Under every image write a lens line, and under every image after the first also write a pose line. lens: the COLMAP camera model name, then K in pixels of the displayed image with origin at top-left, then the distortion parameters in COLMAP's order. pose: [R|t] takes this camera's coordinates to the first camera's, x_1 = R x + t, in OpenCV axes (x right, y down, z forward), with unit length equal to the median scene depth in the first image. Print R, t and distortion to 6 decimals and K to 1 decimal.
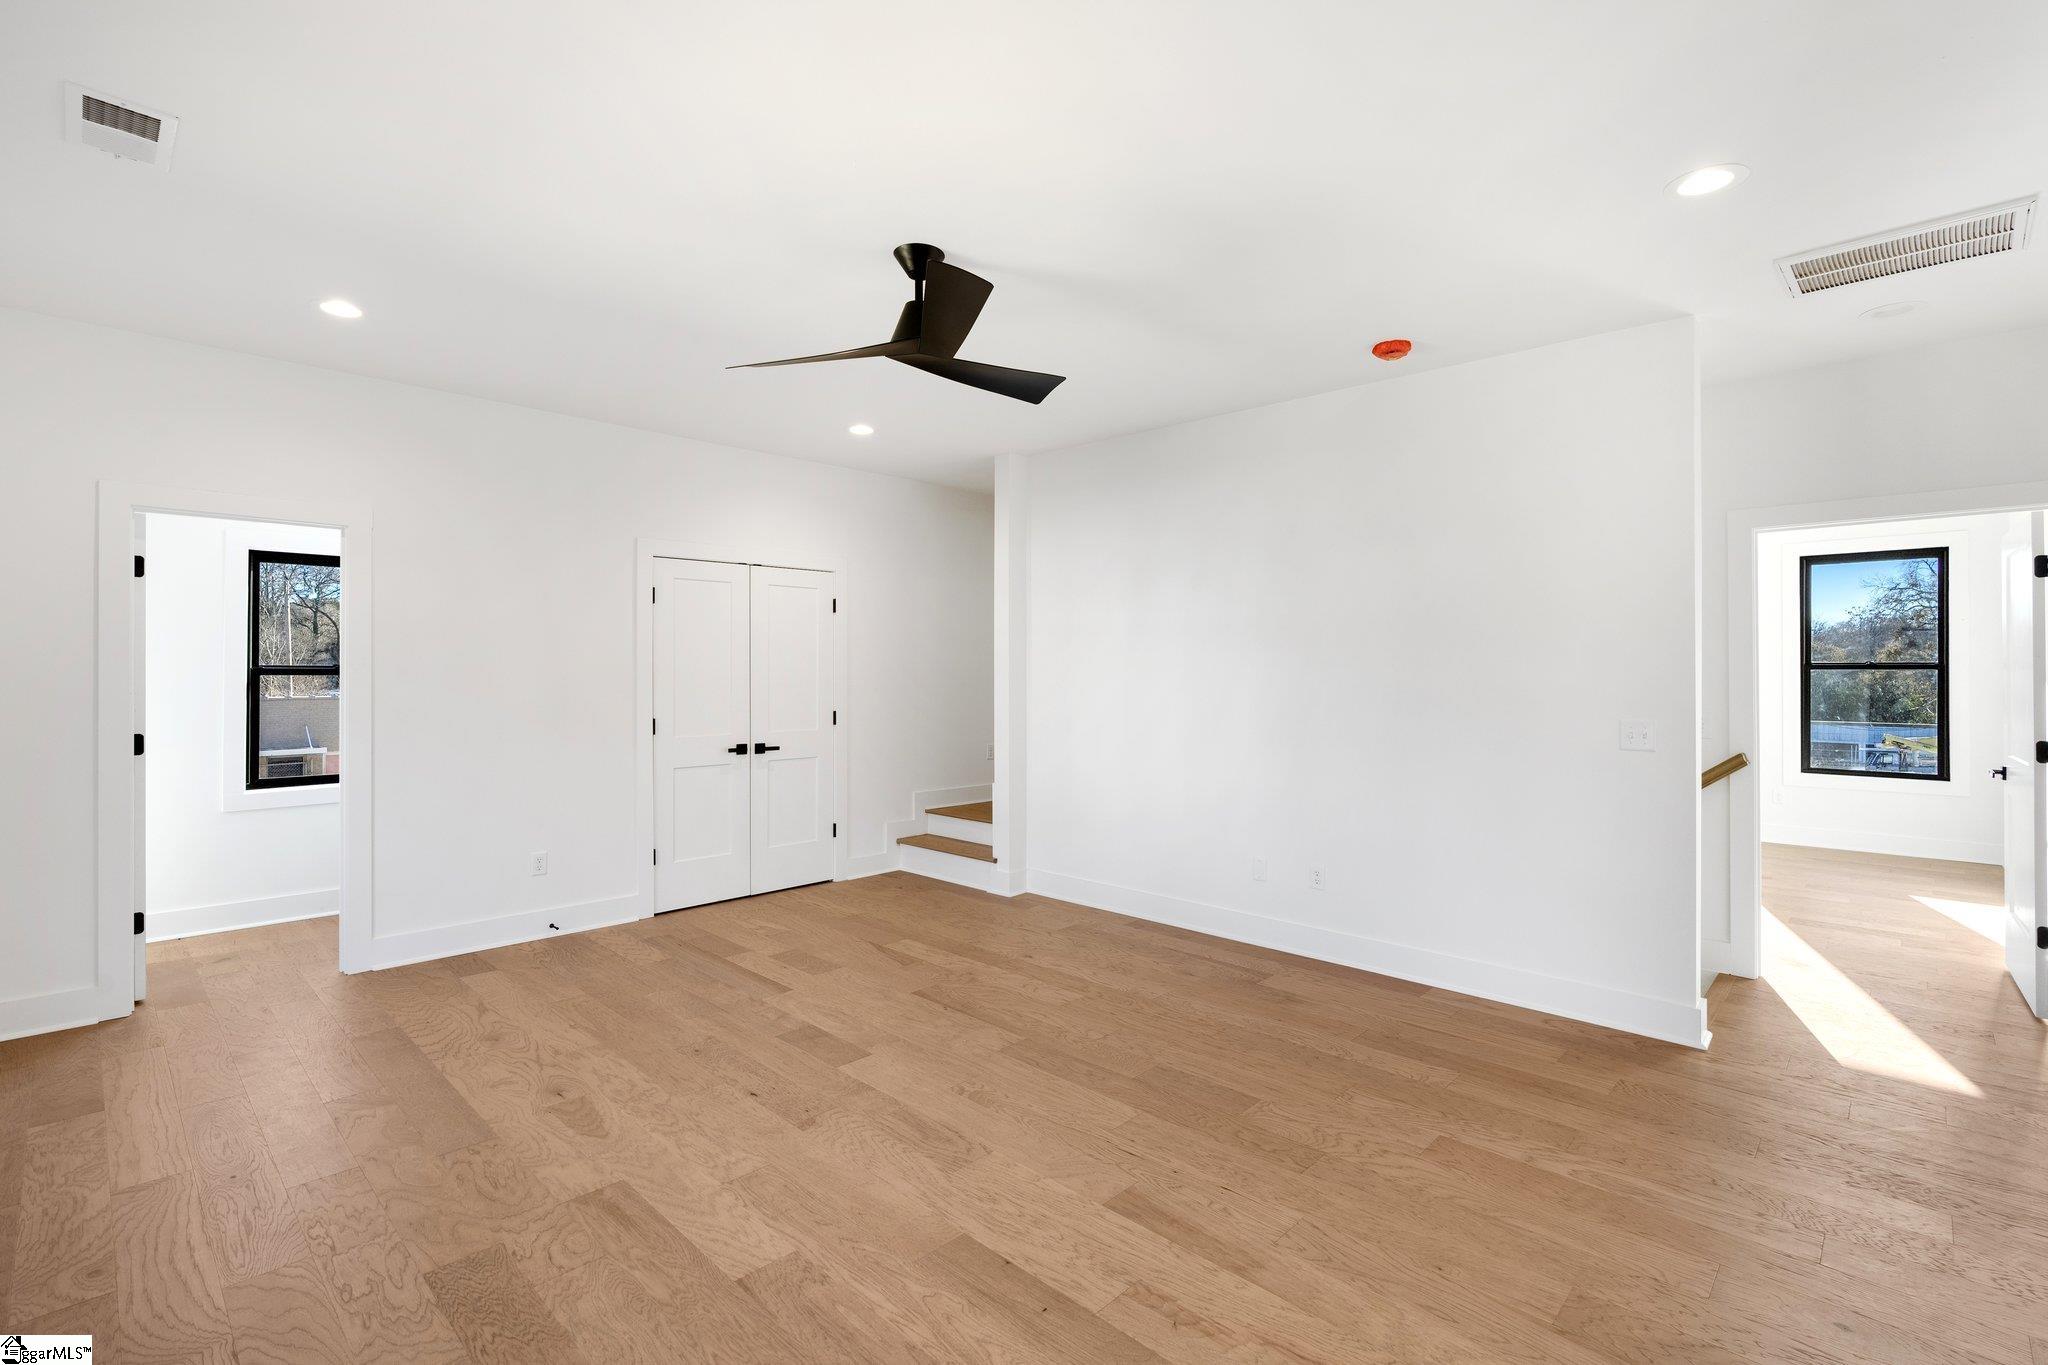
lens RADIAL K [[919.3, 0, 1053.8], [0, 919.3, 670.4], [0, 0, 1]] dist [-0.004362, 0.000296]
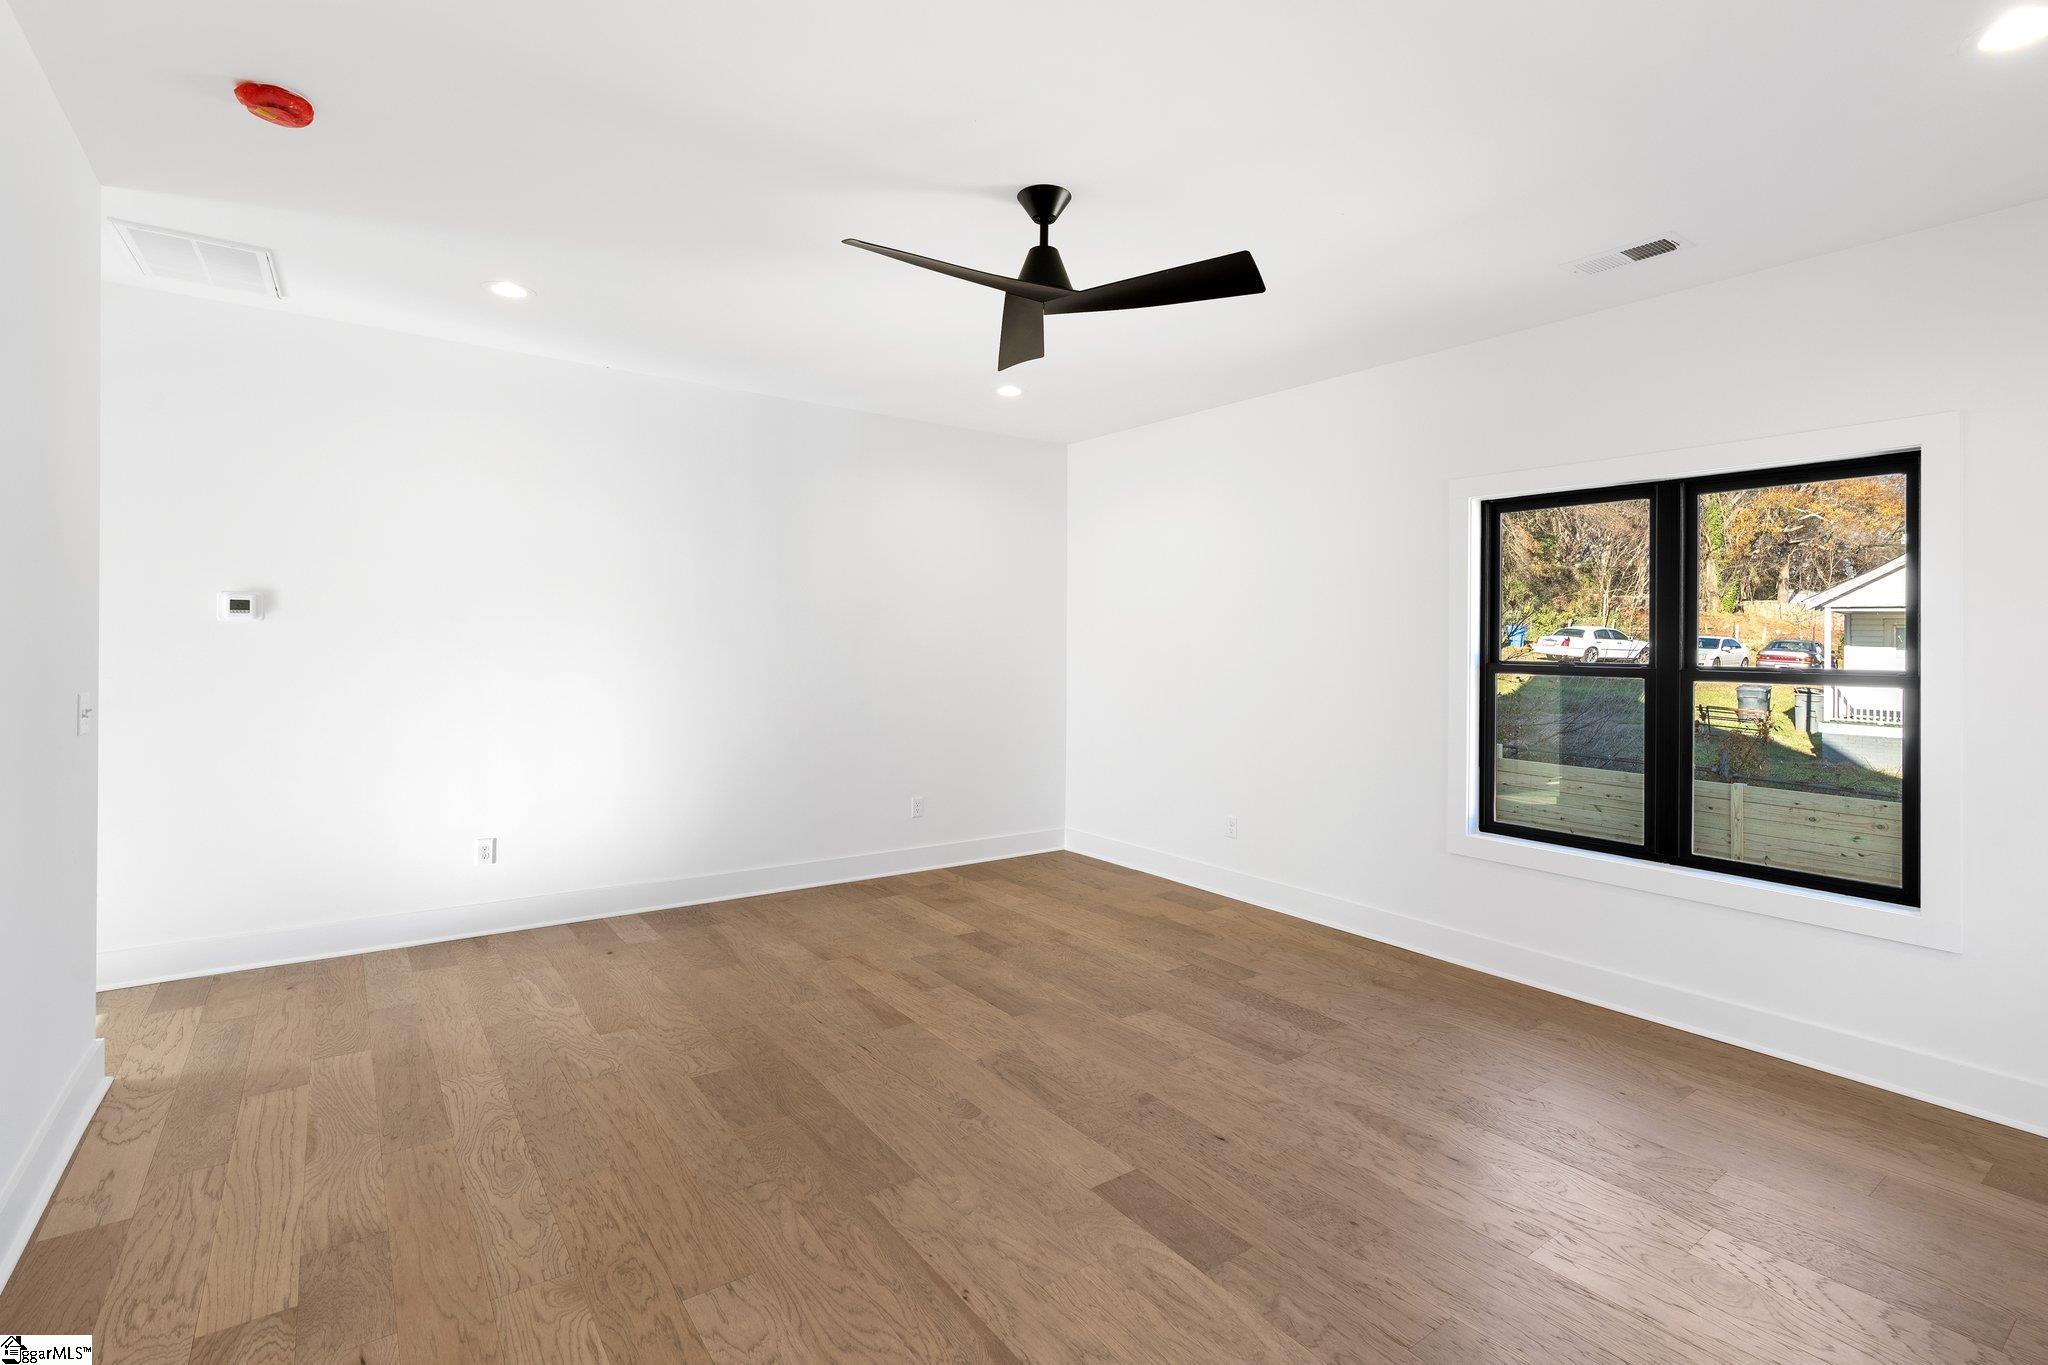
lens RADIAL K [[953.6, 0, 1042.1], [0, 953.6, 645.1], [0, 0, 1]] dist [-0.008968, 0.000314]
pose [[-0.982533, -0.017854, 0.185229, -0.324573], [-0.018171, 0.999835, -0.000015, -0.000816], [-0.185198, -0.003380, -0.982695, 1.946119]]
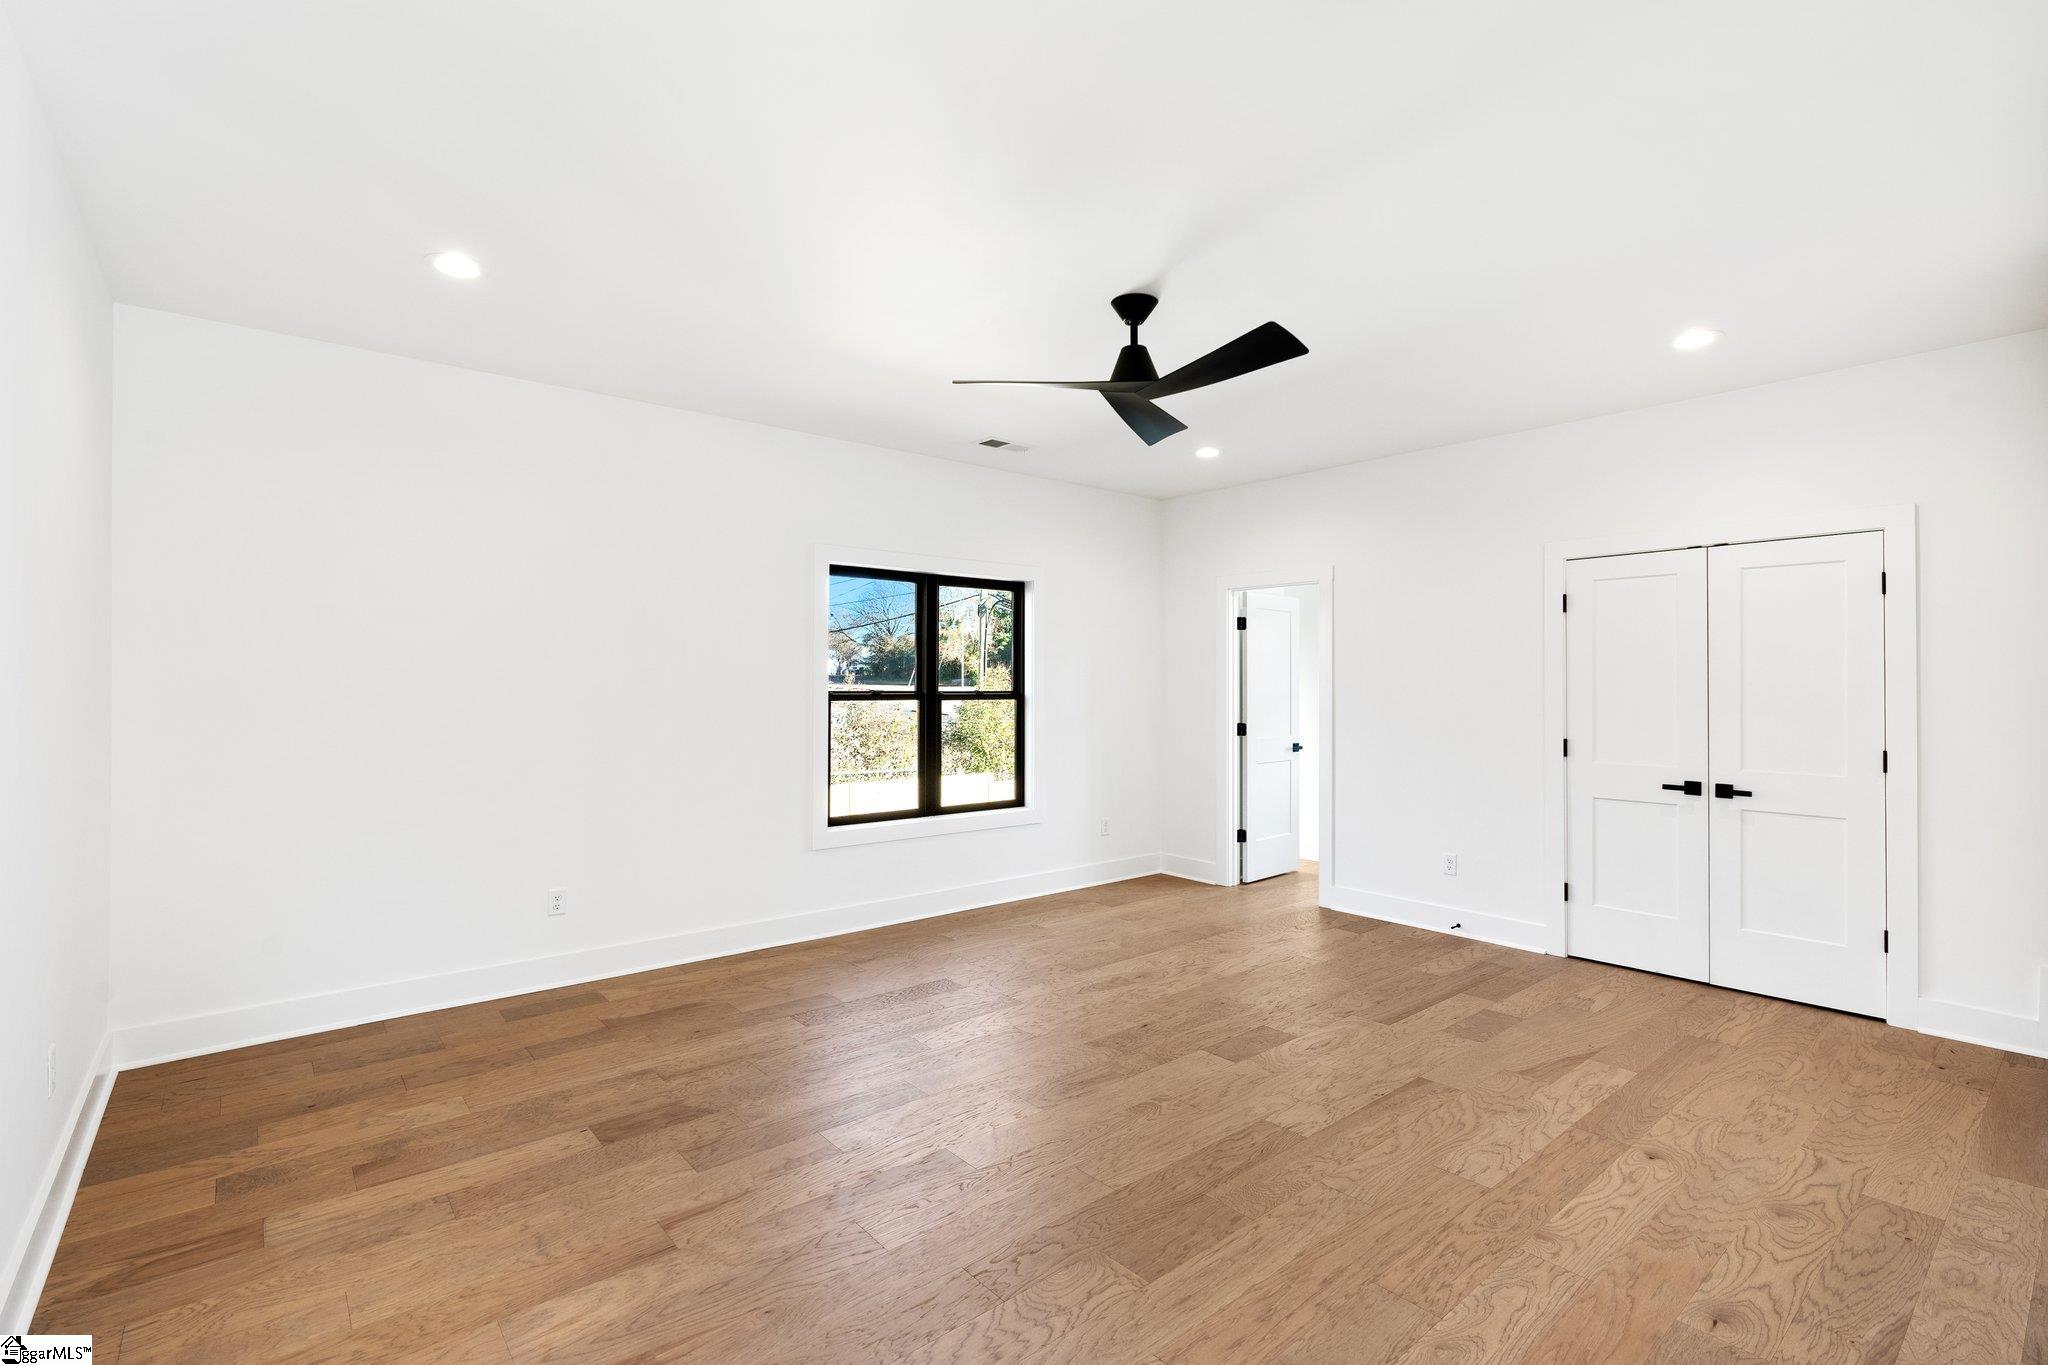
lens RADIAL K [[933.7, 0, 988.5], [0, 933.7, 679.7], [0, 0, 1]] dist [-0.005758, 0.000034]
pose [[-0.145109, -0.008144, -0.989382, 0.976744], [-0.000428, 0.999967, -0.008168, 0.002626], [0.989416, -0.000762, -0.145108, 0.990131]]
